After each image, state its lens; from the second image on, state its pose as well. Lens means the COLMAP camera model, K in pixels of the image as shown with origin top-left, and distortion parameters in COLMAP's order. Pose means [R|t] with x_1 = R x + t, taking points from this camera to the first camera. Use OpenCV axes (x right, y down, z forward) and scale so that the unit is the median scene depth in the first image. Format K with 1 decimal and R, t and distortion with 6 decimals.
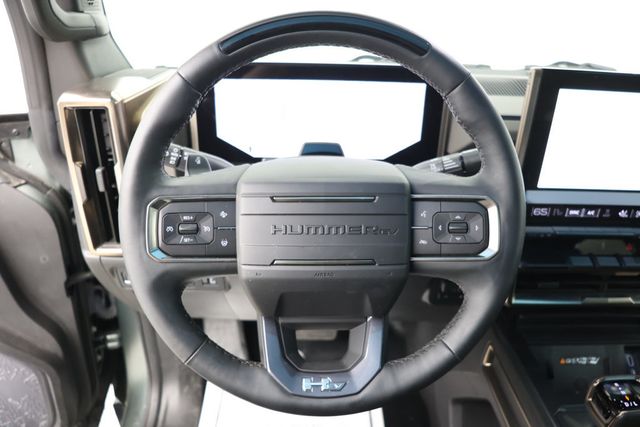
lens RADIAL K [[446.6, 0, 319.9], [0, 446.6, 209.2], [0, 0, 1]] dist [-0.074825, 0.000506]
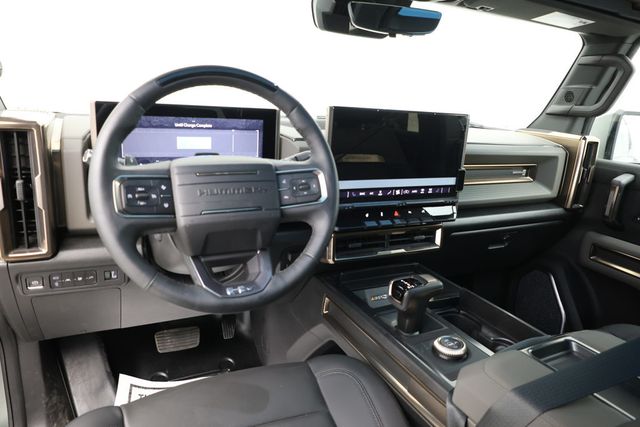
lens RADIAL K [[458.0, 0, 315.3], [0, 458.0, 213.9], [0, 0, 1]] dist [-0.005577, -0.003145]
pose [[0.901177, -0.076085, 0.426721, -0.426842], [0.145939, 0.980255, -0.133422, 0.390010], [-0.408144, 0.182512, 0.894488, -0.613849]]
